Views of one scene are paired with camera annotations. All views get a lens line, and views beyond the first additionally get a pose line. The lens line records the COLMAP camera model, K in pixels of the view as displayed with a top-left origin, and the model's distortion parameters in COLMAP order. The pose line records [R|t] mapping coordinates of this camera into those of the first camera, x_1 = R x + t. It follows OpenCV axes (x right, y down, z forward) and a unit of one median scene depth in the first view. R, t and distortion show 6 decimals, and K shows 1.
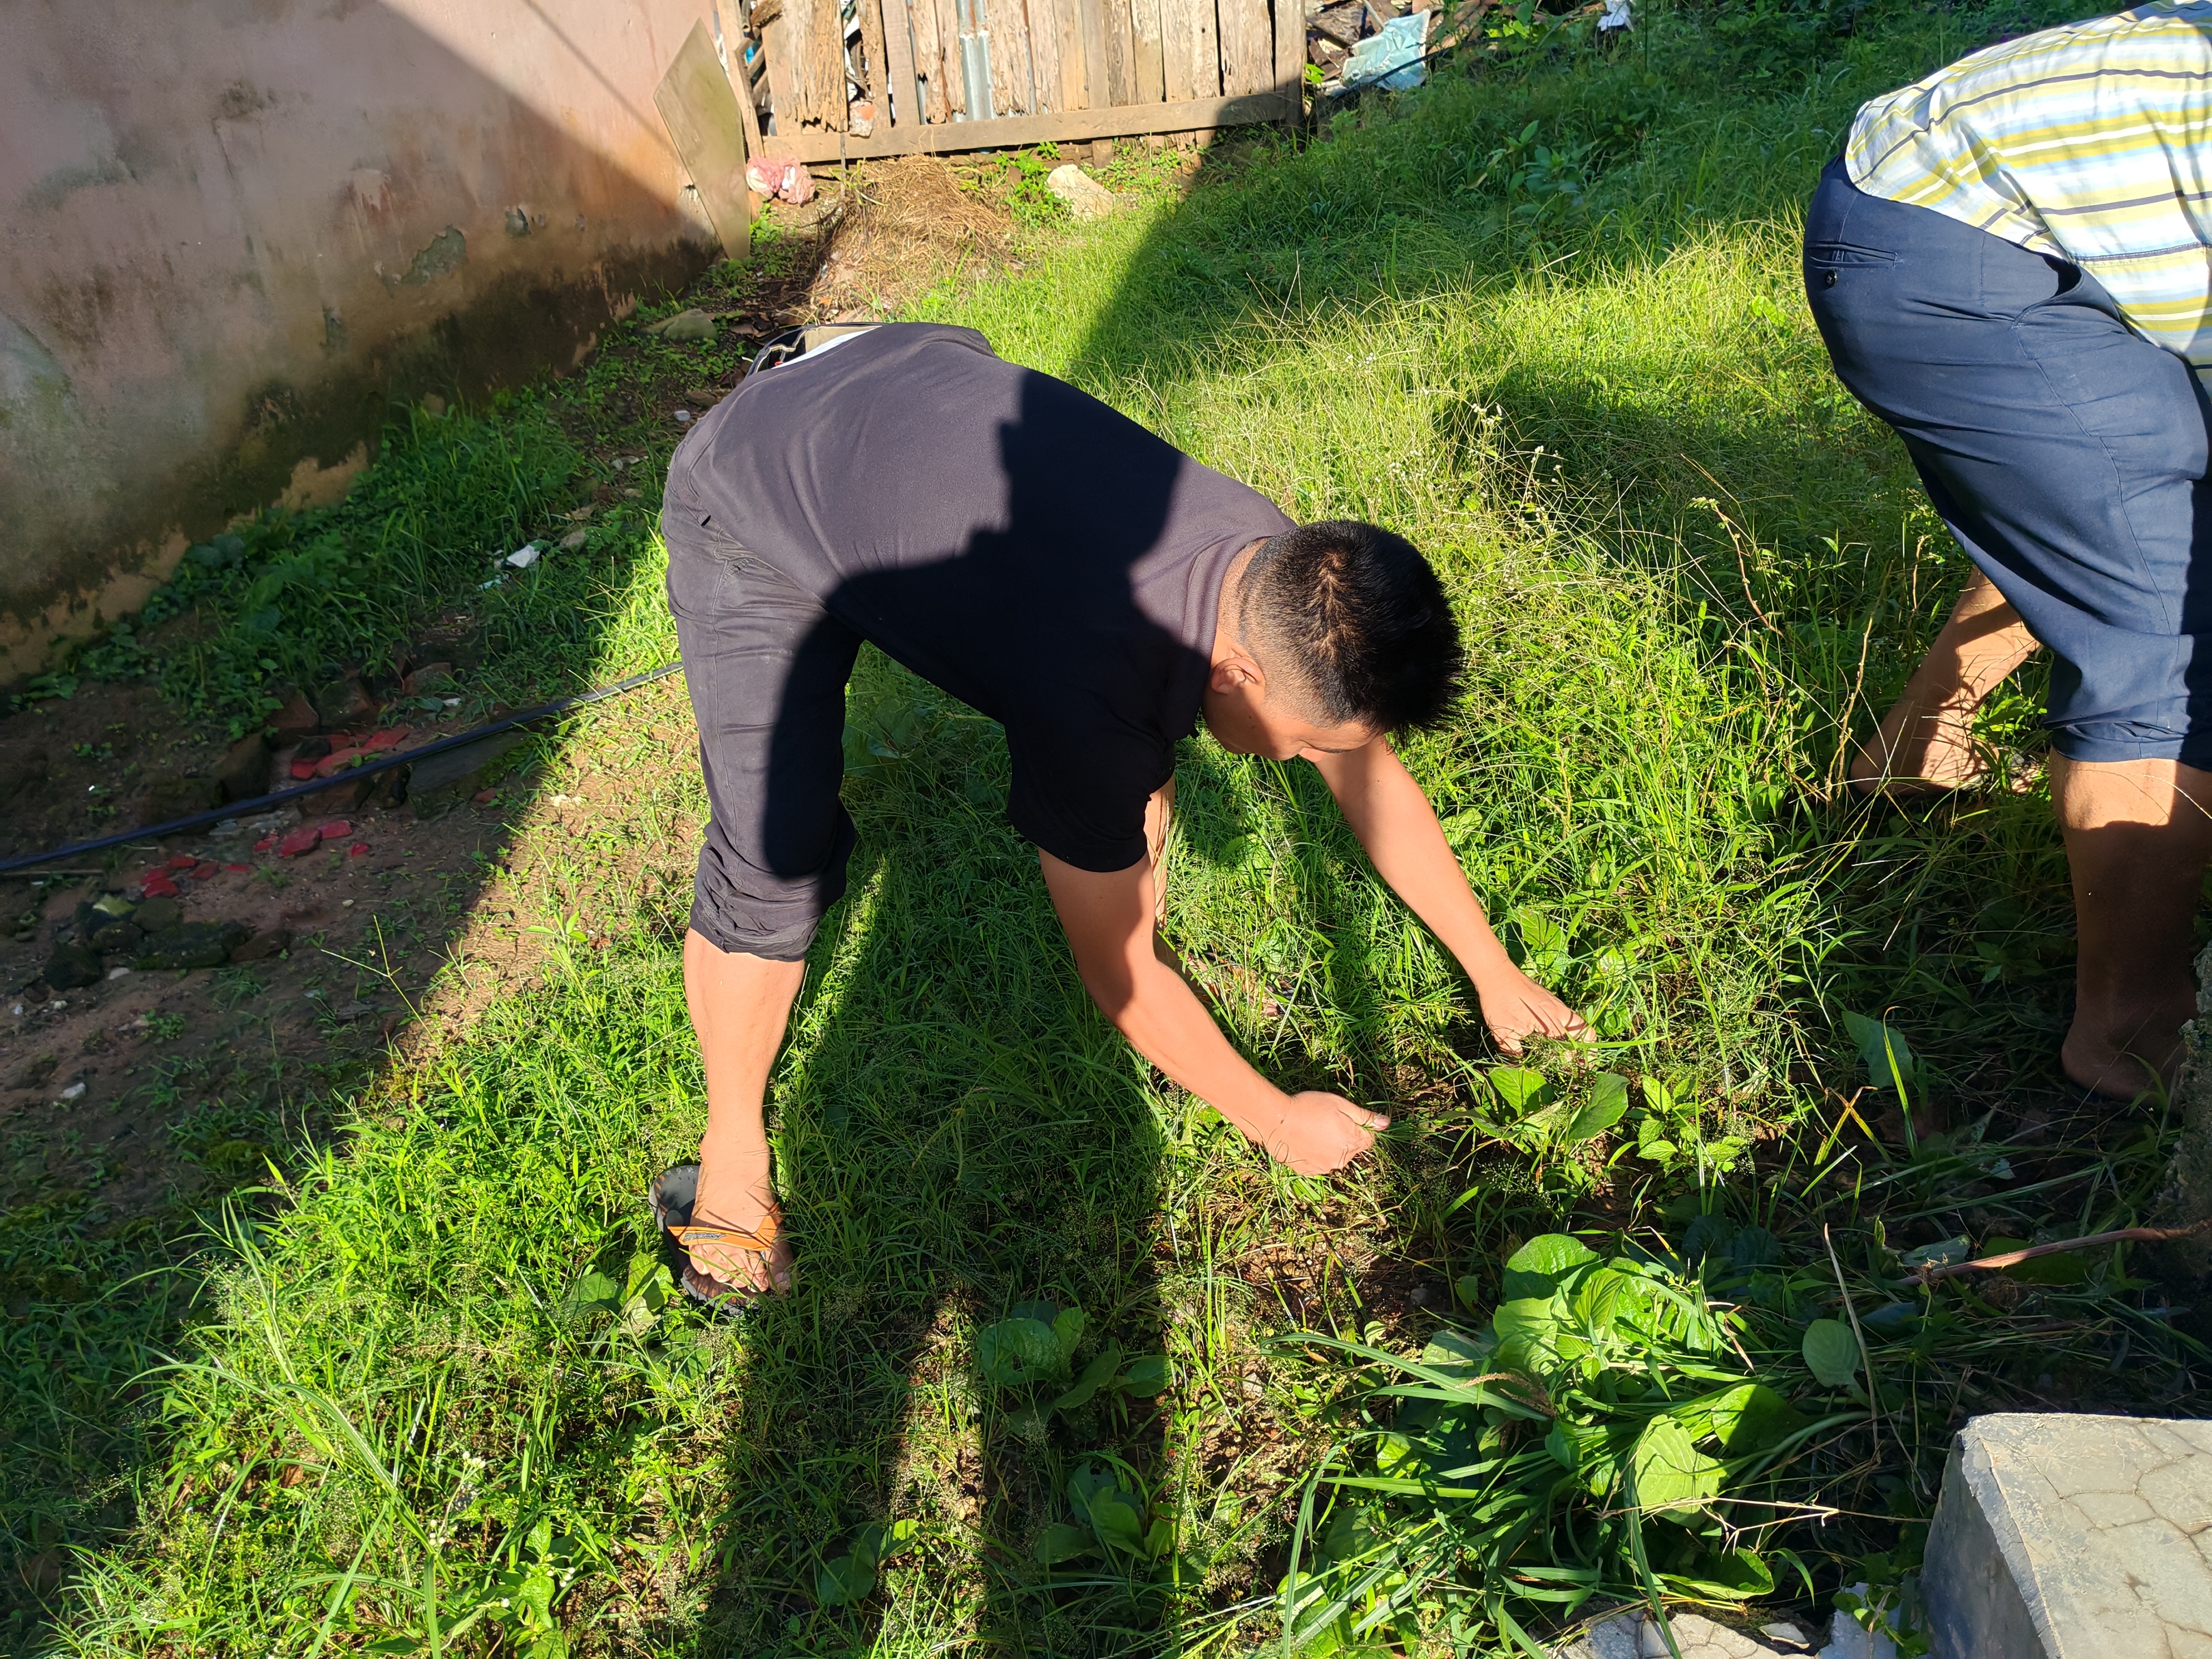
lens RADIAL K [[1664.0, 0, 1106.0], [0, 1664.0, 829.5], [0, 0, 1]] dist [0.001774, 0.023772]
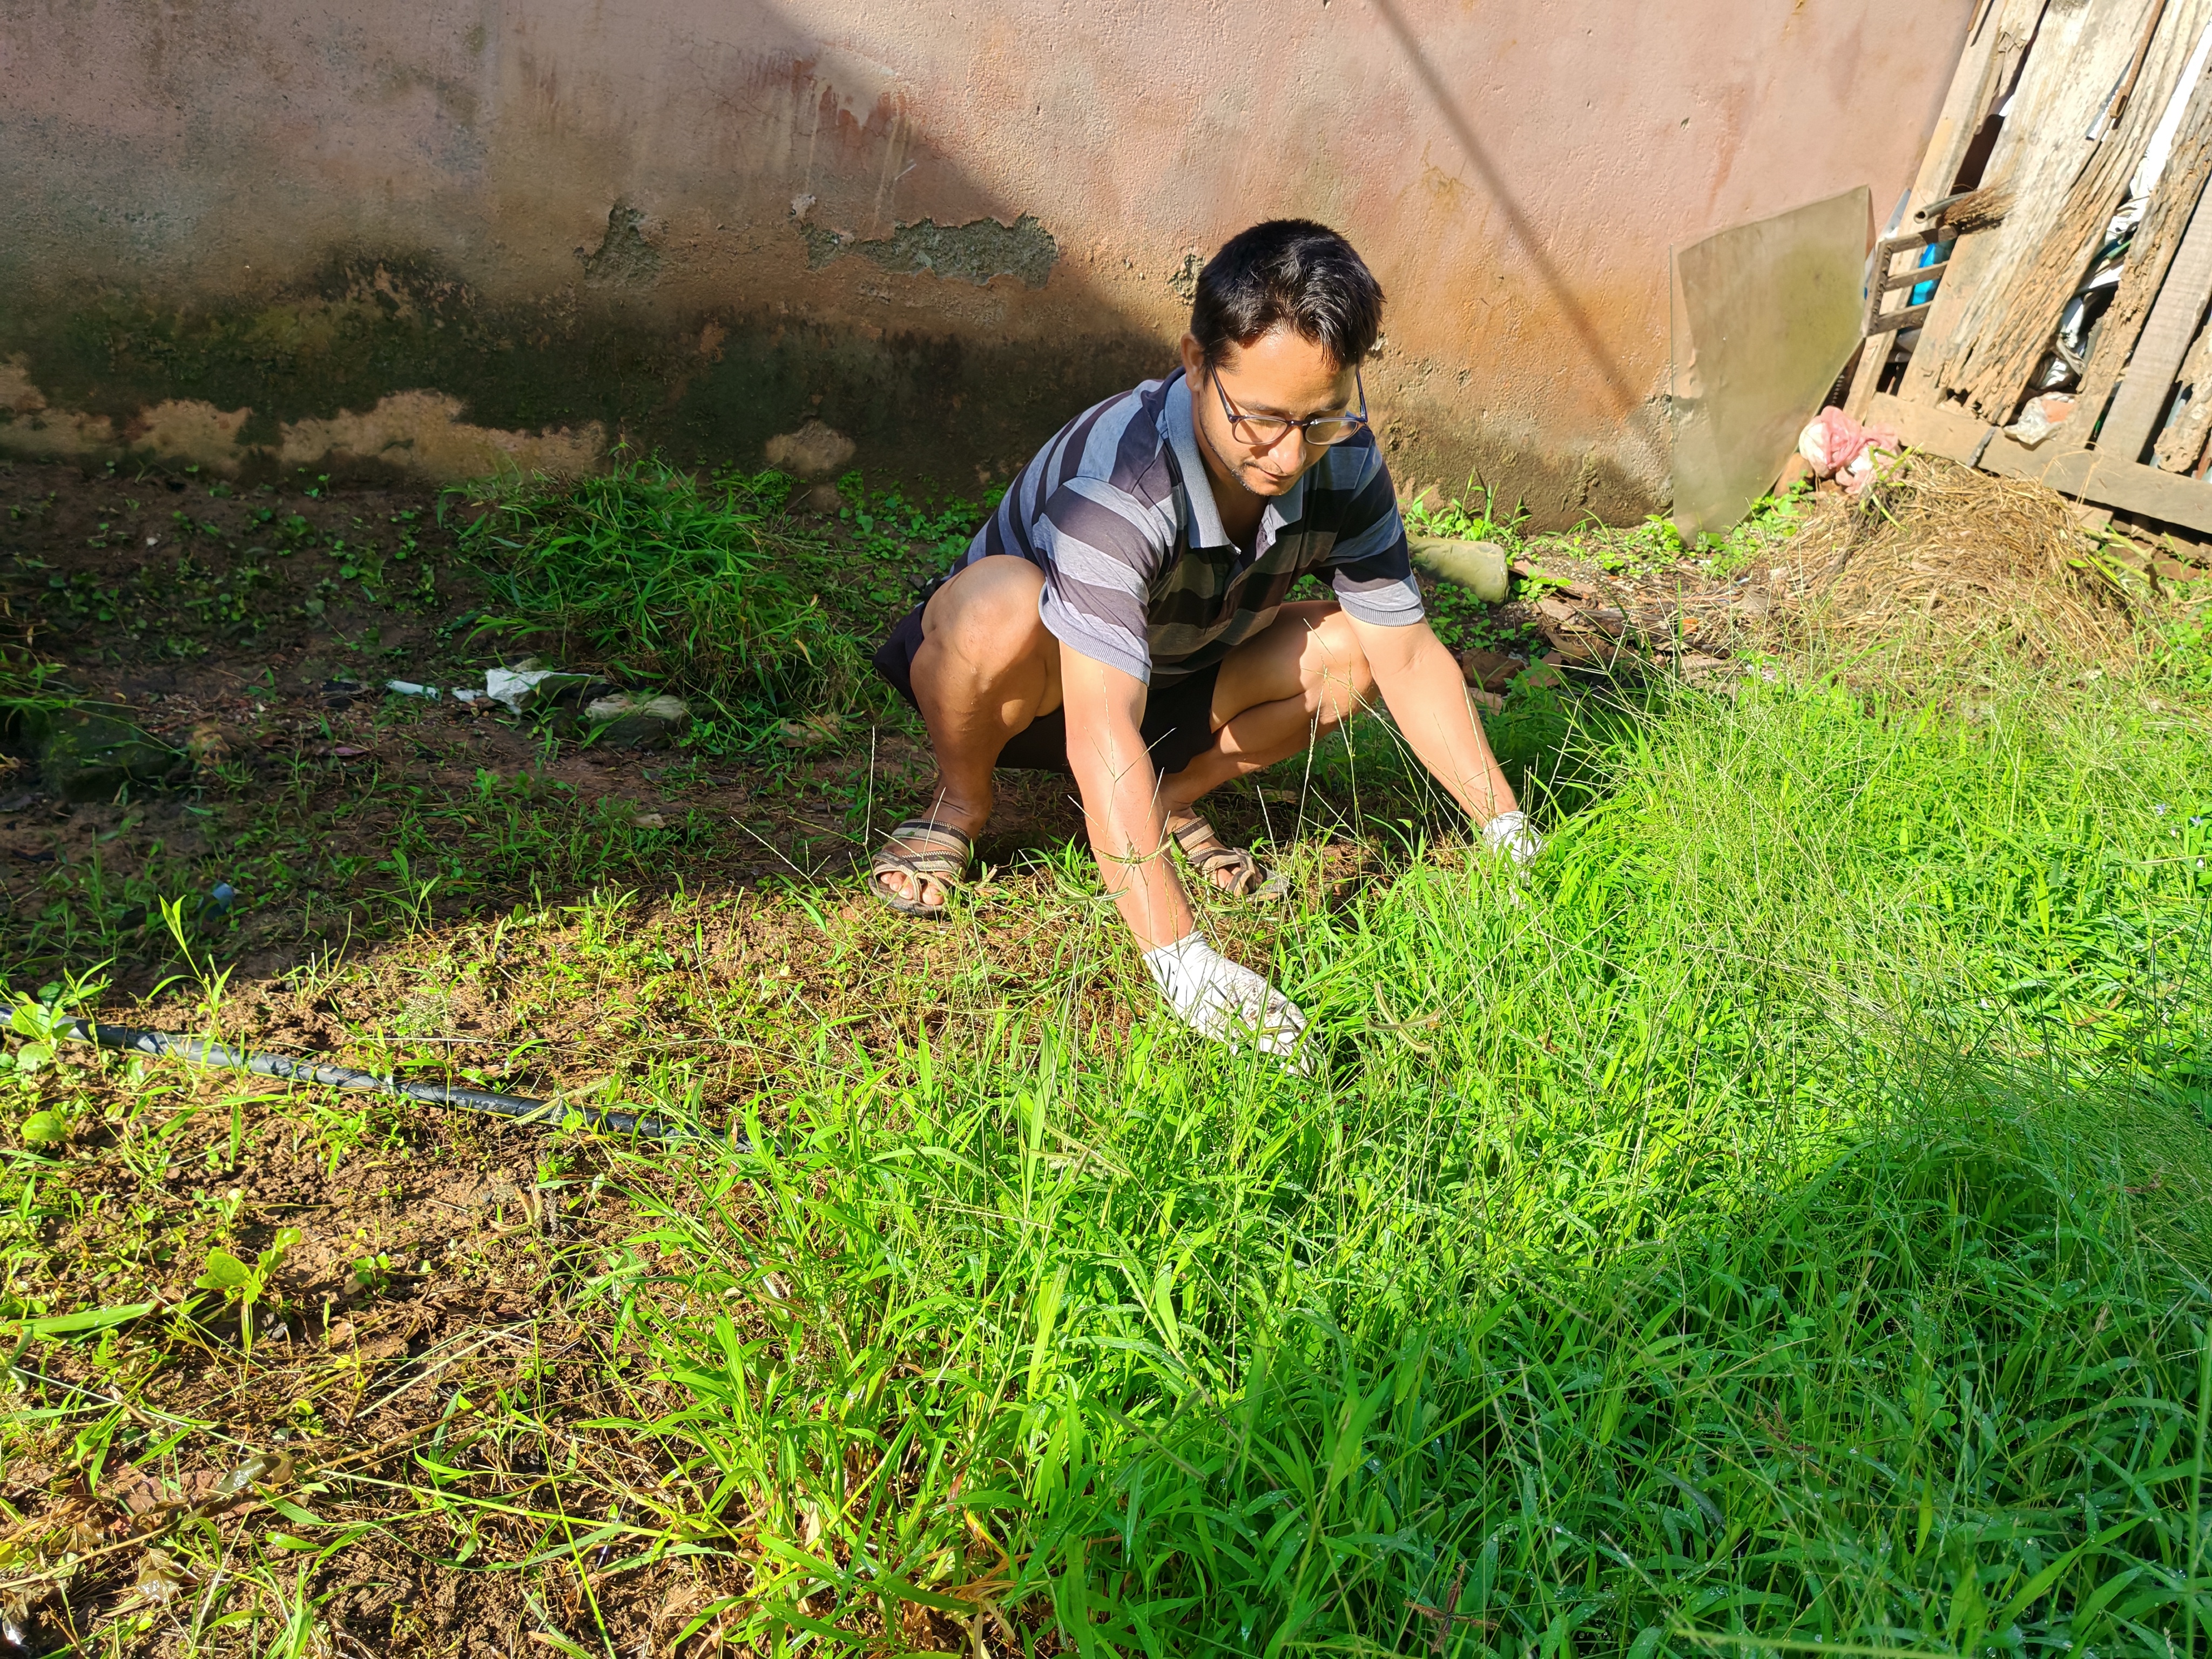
lens RADIAL K [[1664.0, 0, 1106.0], [0, 1664.0, 829.5], [0, 0, 1]] dist [0.001774, 0.023772]
pose [[0.619665, 0.501246, -0.603961, 0.095114], [-0.579889, 0.810947, 0.078064, -0.214112], [0.528909, 0.301857, 0.793182, 0.524180]]
